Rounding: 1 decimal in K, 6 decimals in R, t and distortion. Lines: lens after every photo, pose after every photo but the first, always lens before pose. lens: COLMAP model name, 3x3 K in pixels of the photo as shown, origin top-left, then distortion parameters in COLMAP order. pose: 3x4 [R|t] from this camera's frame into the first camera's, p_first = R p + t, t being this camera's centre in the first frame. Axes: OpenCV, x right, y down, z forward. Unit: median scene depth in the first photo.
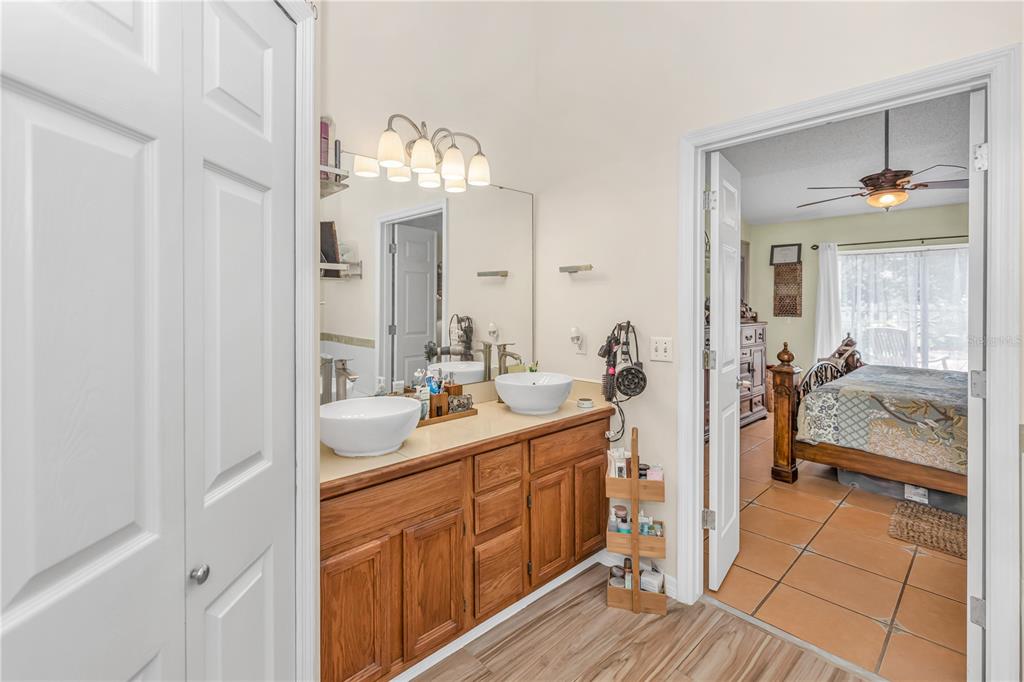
lens RADIAL K [[473.5, 0, 508.5], [0, 473.5, 298.9], [0, 0, 1]] dist [0.000979, 0.000029]
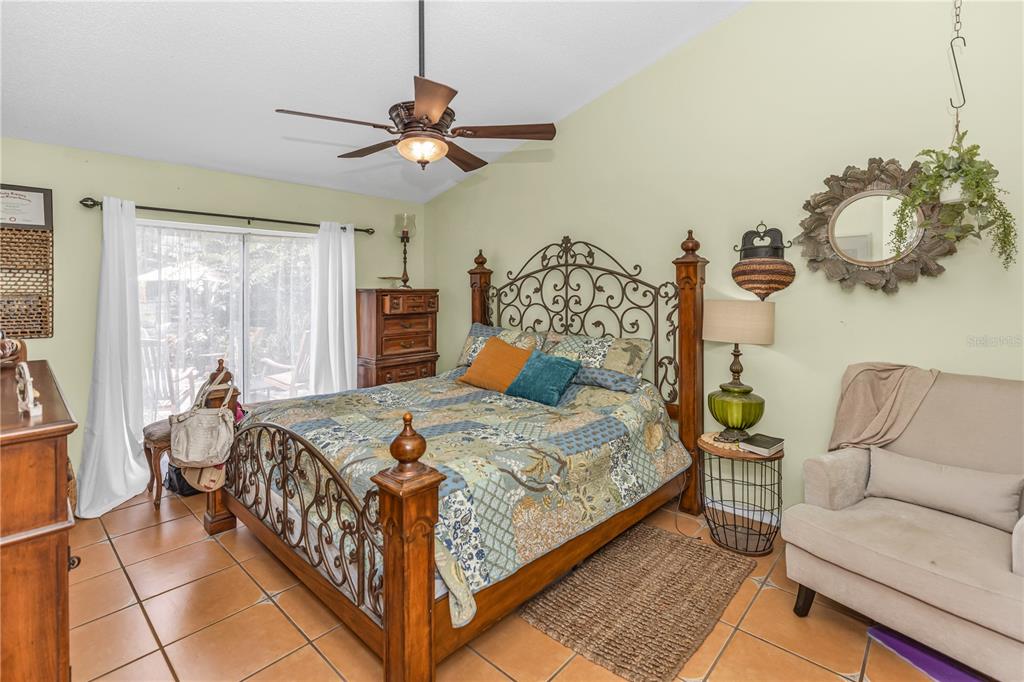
lens RADIAL K [[473.5, 0, 508.5], [0, 473.5, 298.9], [0, 0, 1]] dist [0.000979, 0.000029]
pose [[-0.060737, -0.013753, 0.998059, 0.166488], [0.001967, 0.999901, 0.013898, -0.016309], [-0.998152, 0.002808, -0.060704, 0.977918]]
